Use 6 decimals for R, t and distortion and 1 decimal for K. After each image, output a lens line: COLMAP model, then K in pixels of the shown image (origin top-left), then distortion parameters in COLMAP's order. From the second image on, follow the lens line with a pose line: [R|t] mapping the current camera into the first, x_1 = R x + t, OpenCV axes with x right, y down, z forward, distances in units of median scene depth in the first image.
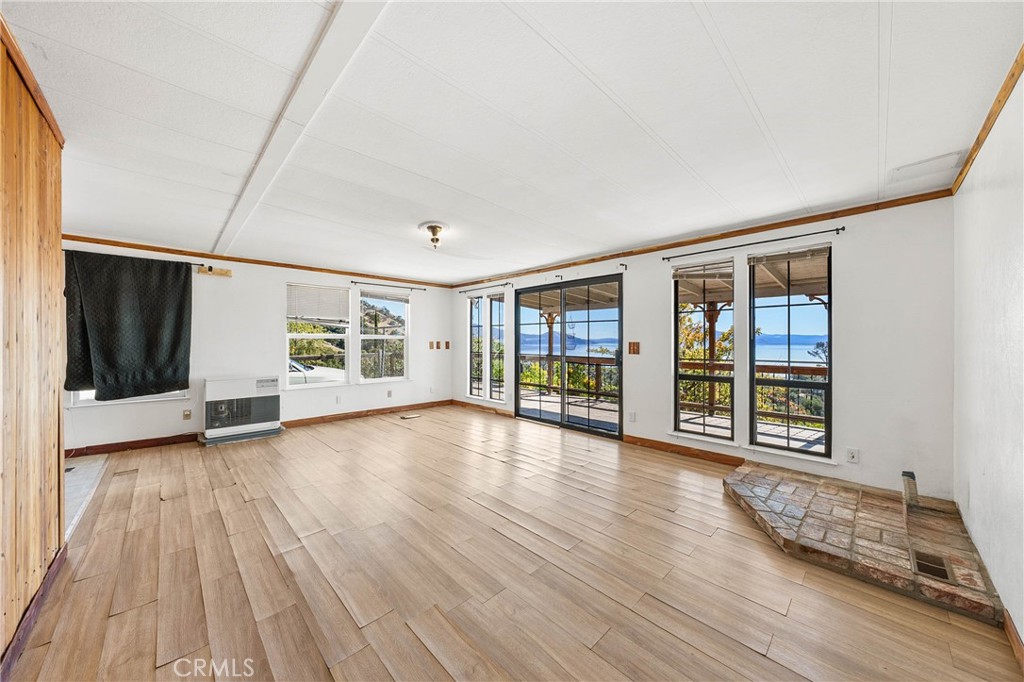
lens RADIAL K [[351.2, 0, 508.1], [0, 351.2, 337.4], [0, 0, 1]] dist [0.001034, 0.000292]
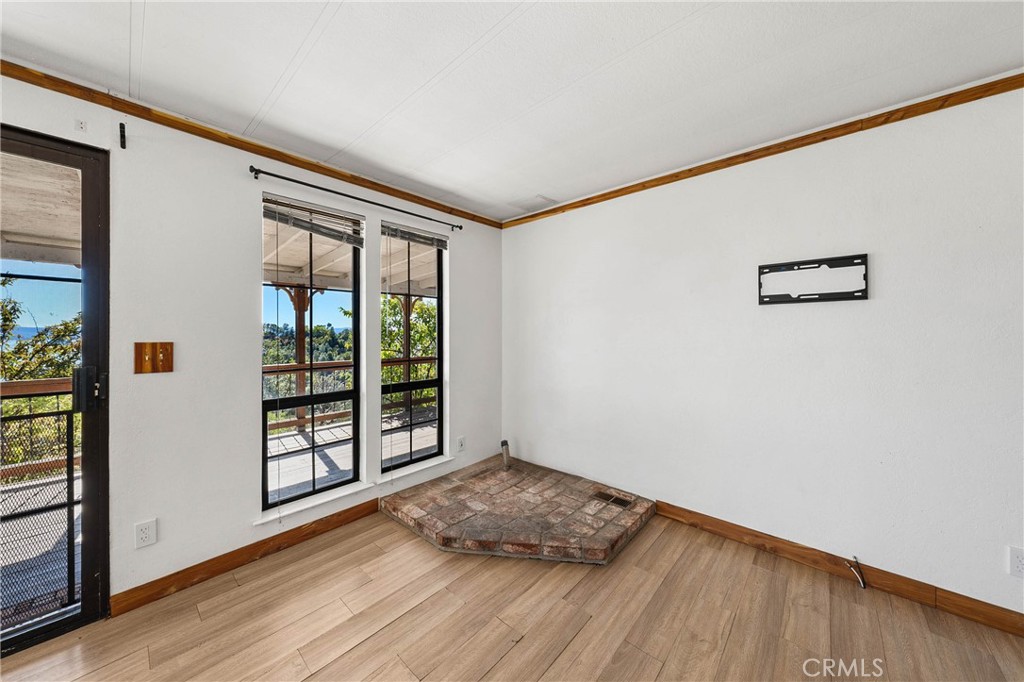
lens RADIAL K [[351.2, 0, 512.1], [0, 351.2, 334.5], [0, 0, 1]] dist [0.001034, 0.000292]
pose [[-0.055487, -0.001913, 0.998458, -0.056276], [-0.003725, 0.999992, 0.001709, 0.002180], [-0.998452, -0.003625, -0.055494, 0.597043]]
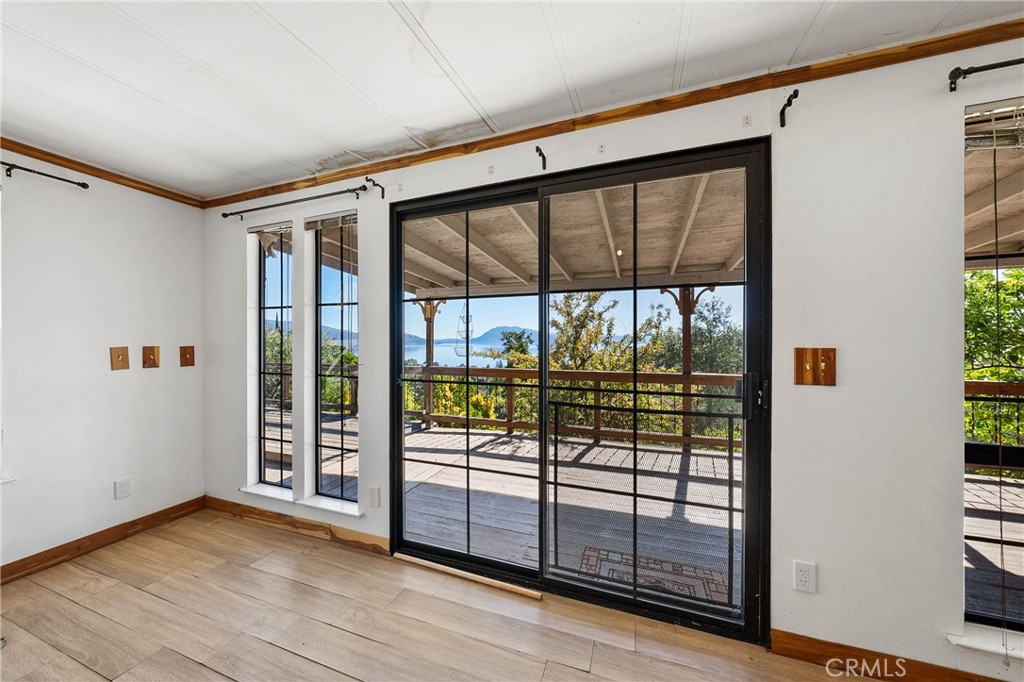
lens RADIAL K [[351.2, 0, 507.8], [0, 351.2, 341.6], [0, 0, 1]] dist [0.001034, 0.000292]
pose [[0.906224, -0.001976, 0.422792, -0.032022], [-0.001504, 0.999968, 0.007897, 0.005006], [-0.422794, -0.007793, 0.906192, 0.795295]]
